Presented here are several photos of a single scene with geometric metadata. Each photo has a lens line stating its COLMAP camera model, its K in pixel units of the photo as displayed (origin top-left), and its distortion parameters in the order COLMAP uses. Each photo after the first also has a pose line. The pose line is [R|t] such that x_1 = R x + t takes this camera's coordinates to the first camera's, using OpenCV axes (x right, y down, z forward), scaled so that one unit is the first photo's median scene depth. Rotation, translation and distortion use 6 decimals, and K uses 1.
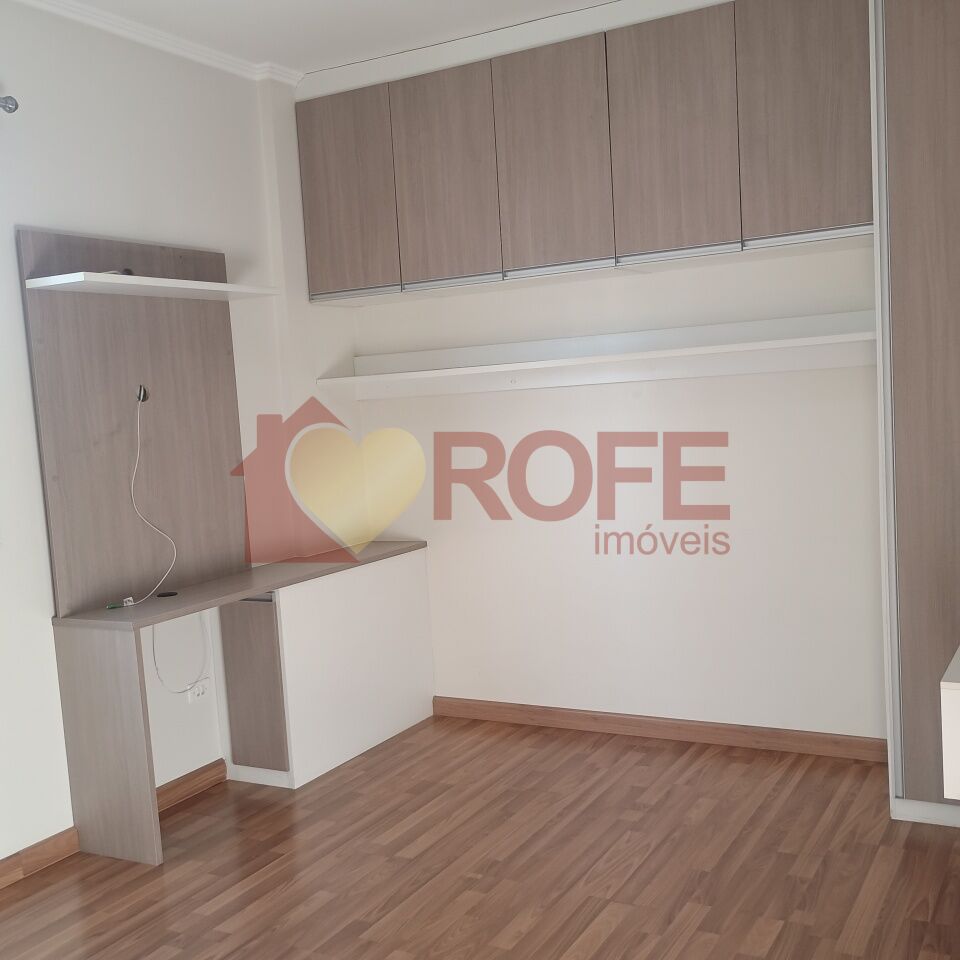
lens RADIAL K [[1112.9, 0, 483.2], [0, 1112.9, 497.4], [0, 0, 1]] dist [0.031278, 0.000000]
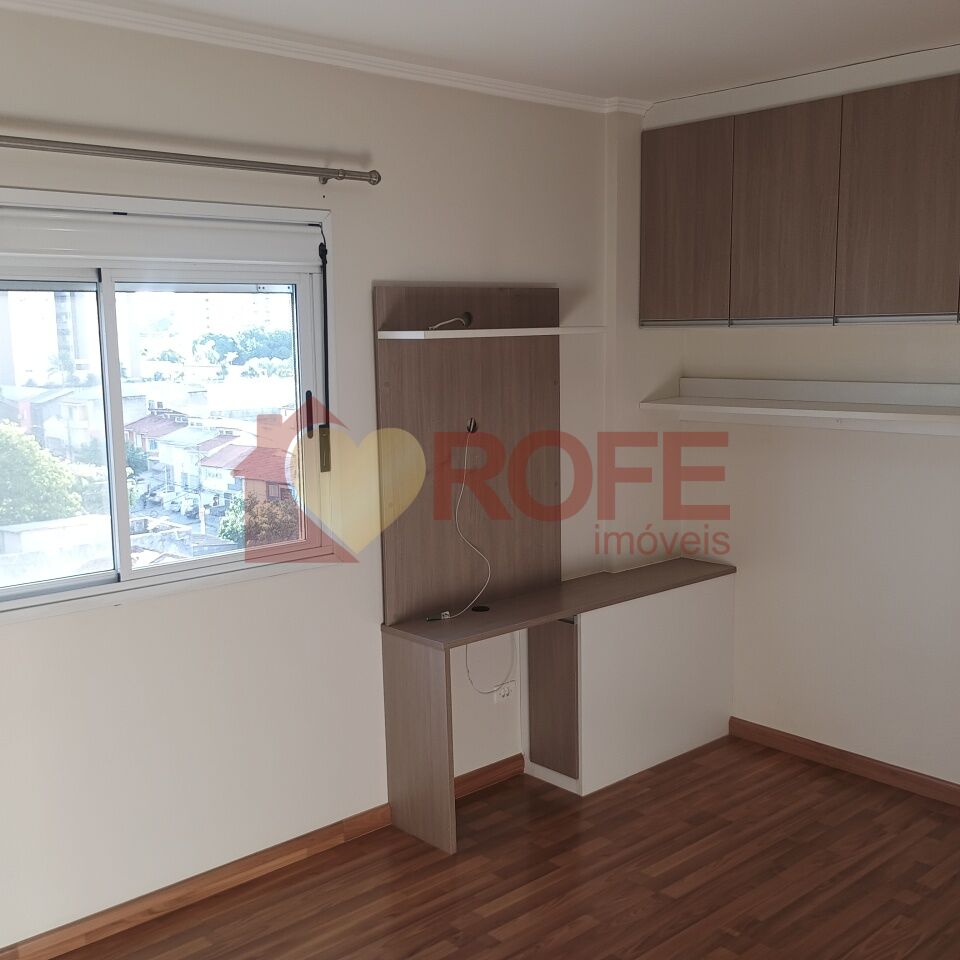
lens RADIAL K [[1112.9, 0, 474.0], [0, 1112.9, 501.4], [0, 0, 1]] dist [0.031278, 0.000000]
pose [[0.943857, 0.095398, -0.316281, 0.047374], [-0.071021, 0.993607, 0.087755, -0.111920], [0.322631, -0.060366, 0.944598, -0.034276]]
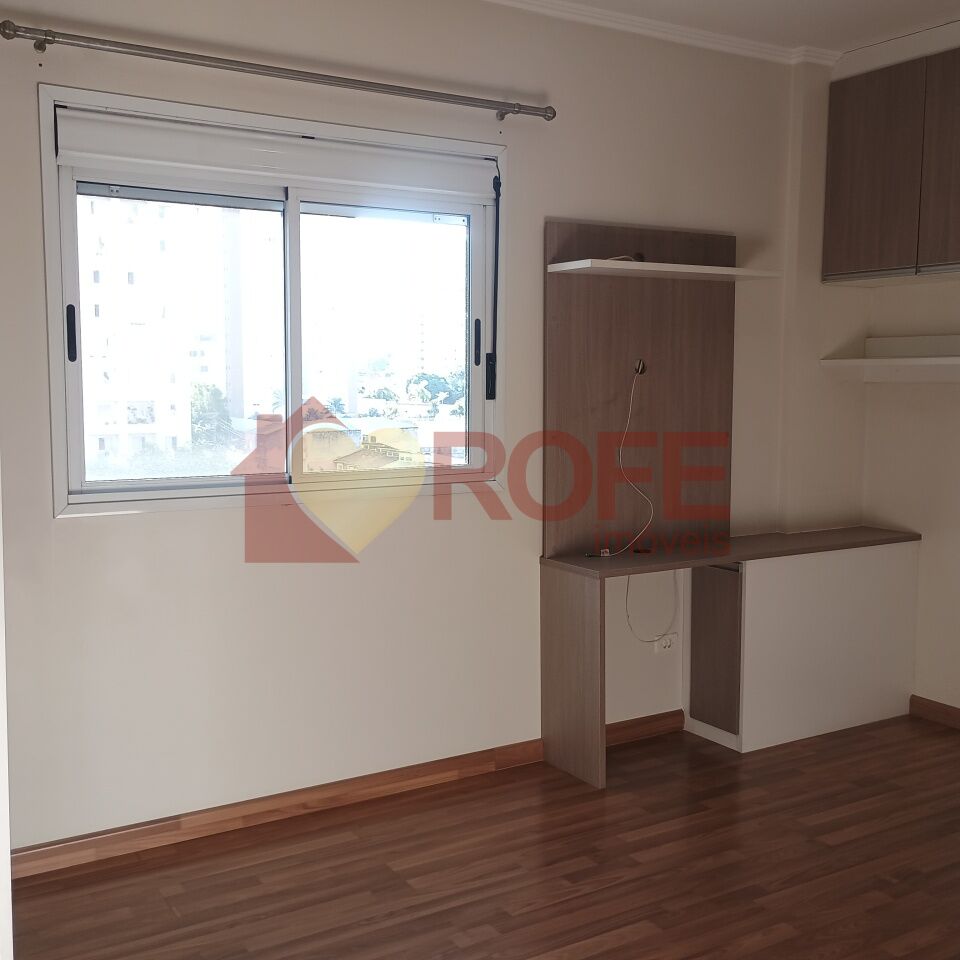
lens RADIAL K [[1112.9, 0, 477.4], [0, 1112.9, 485.0], [0, 0, 1]] dist [0.031278, 0.000000]
pose [[0.868100, 0.111739, -0.483650, 0.096101], [-0.099326, 0.993731, 0.051306, -0.017207], [0.486351, 0.003501, 0.873757, -0.034962]]
